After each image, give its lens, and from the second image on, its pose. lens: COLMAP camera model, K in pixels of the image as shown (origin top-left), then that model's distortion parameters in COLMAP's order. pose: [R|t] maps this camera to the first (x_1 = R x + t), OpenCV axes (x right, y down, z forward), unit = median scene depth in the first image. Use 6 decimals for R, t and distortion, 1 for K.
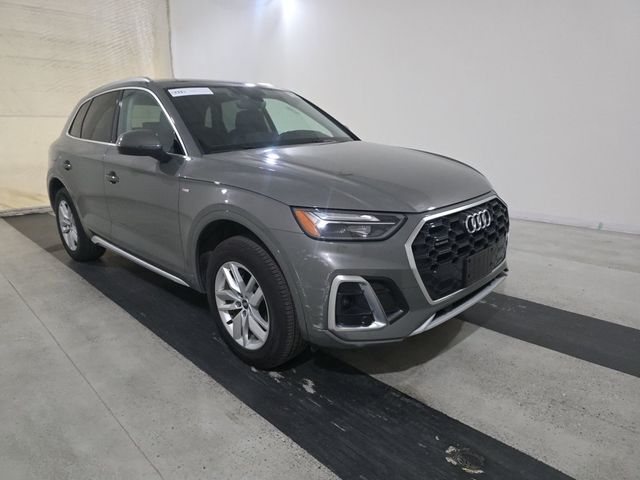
lens RADIAL K [[419.0, 0, 324.9], [0, 419.0, 240.2], [0, 0, 1]] dist [0.002278, -0.002644]
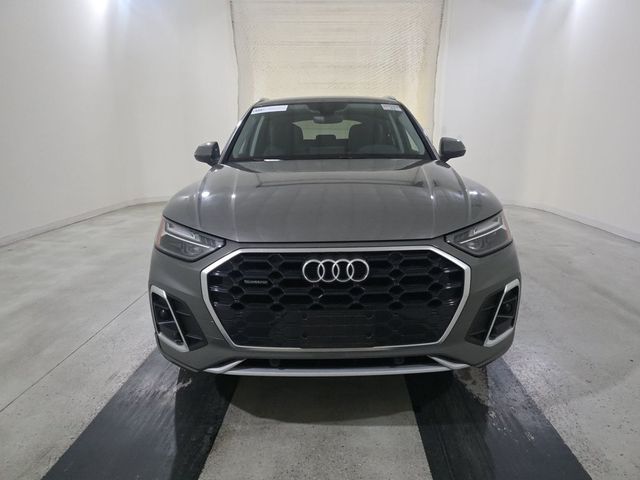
lens RADIAL K [[419.0, 0, 324.9], [0, 419.0, 240.2], [0, 0, 1]] dist [0.002278, -0.002644]
pose [[0.706991, 0.176075, -0.684953, 0.842202], [-0.190043, 0.980188, 0.055810, -0.134569], [0.681210, 0.090713, 0.726446, 0.422805]]
